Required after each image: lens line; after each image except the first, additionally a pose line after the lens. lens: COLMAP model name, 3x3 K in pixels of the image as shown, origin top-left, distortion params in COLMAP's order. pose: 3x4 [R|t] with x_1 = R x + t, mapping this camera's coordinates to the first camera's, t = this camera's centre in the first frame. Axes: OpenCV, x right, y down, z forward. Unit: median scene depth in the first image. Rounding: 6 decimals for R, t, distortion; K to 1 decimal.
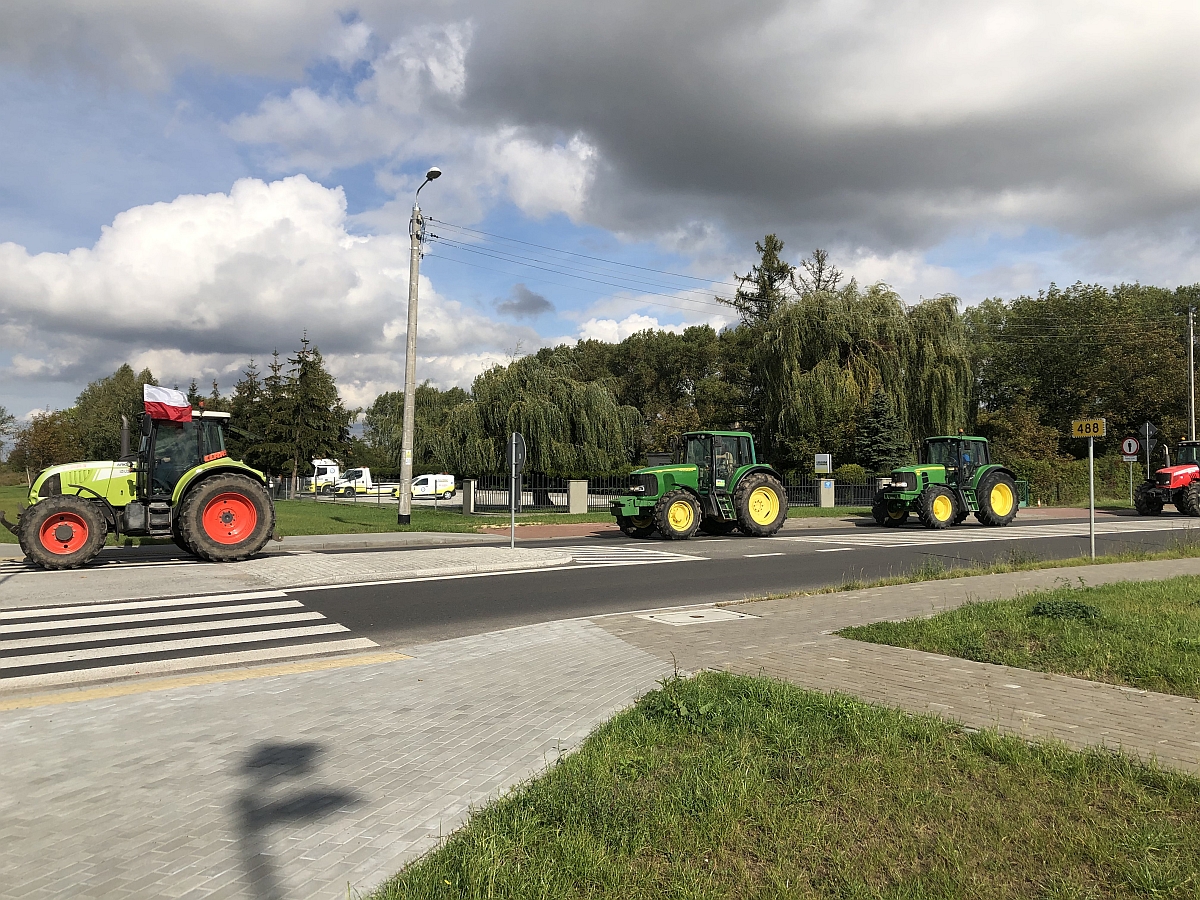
lens RADIAL K [[984.7, 0, 585.3], [0, 984.7, 432.2], [0, 0, 1]] dist [0.237011, -0.691399]
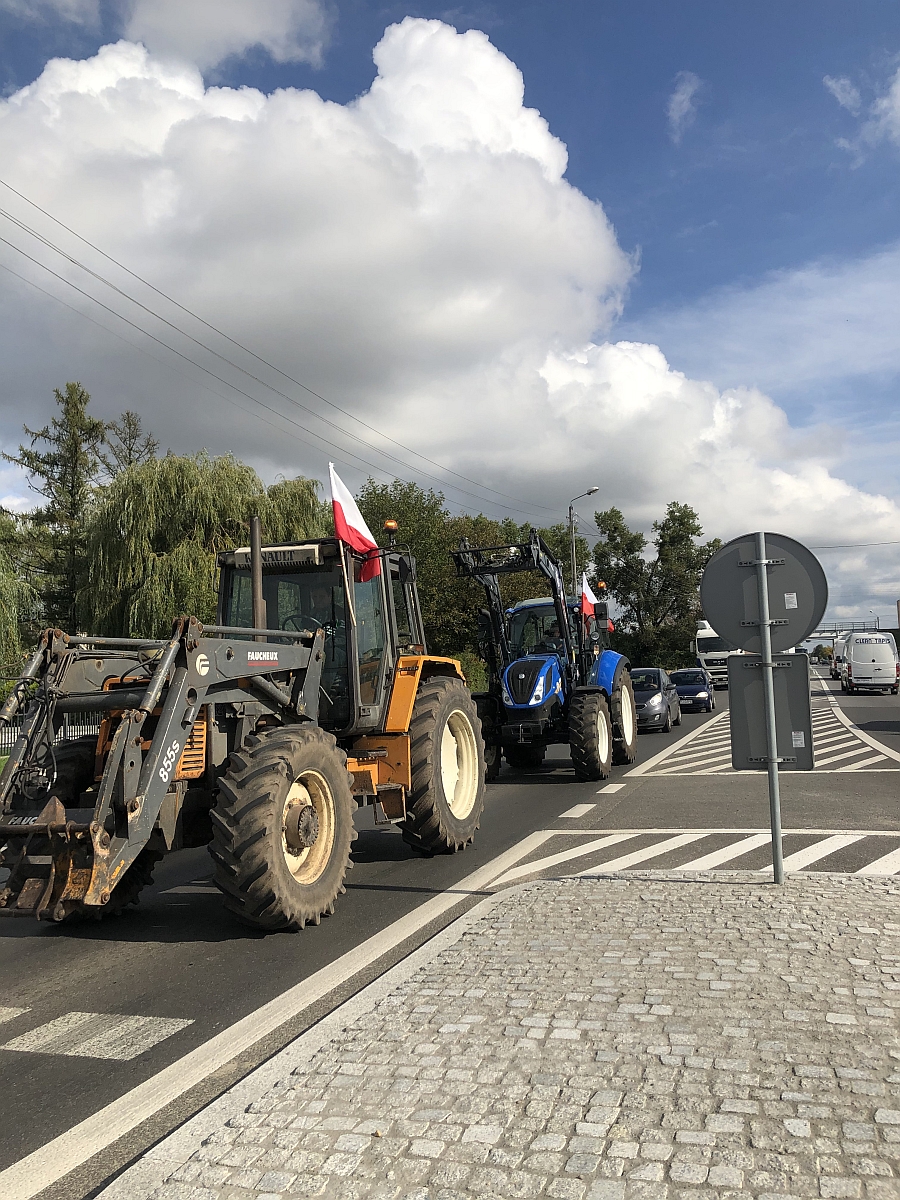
lens RADIAL K [[993.5, 0, 450.0], [0, 993.5, 600.0], [0, 0, 1]] dist [0.076127, -0.076098]
pose [[0.765581, 0.017750, 0.643094, -0.112426], [0.012606, 0.999013, -0.042581, 0.011892], [-0.643216, 0.040706, 0.764602, 0.256259]]
